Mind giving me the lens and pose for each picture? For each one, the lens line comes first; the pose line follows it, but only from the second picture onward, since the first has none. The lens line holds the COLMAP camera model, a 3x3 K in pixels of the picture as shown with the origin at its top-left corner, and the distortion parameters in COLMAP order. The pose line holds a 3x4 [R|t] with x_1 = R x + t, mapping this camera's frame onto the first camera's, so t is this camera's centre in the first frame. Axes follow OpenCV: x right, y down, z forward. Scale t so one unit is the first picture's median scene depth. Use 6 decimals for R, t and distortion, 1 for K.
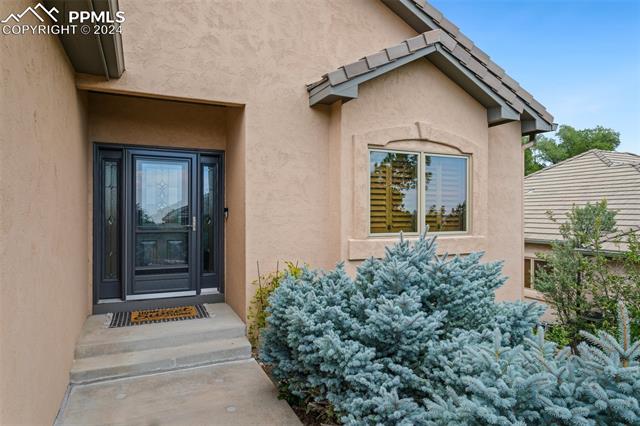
lens RADIAL K [[404.5, 0, 318.4], [0, 404.5, 213.9], [0, 0, 1]] dist [-0.003269, -0.000298]
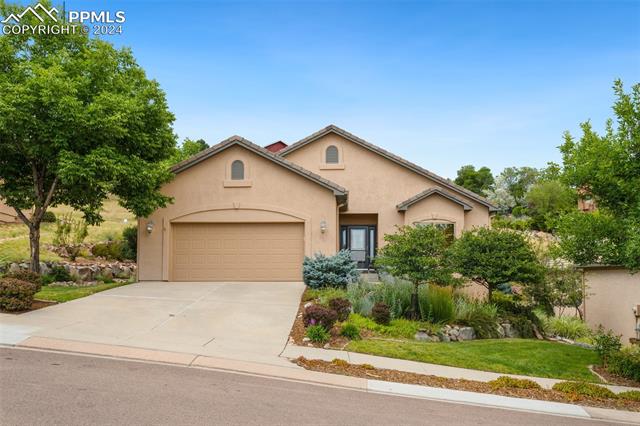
lens RADIAL K [[532.7, 0, 319.7], [0, 532.7, 212.1], [0, 0, 1]] dist [0.015588, 0.000361]
pose [[0.900028, -0.050198, -0.432932, 1.375472], [-0.001406, 0.993005, -0.118060, 0.279819], [0.435830, 0.106866, 0.893662, -3.409777]]
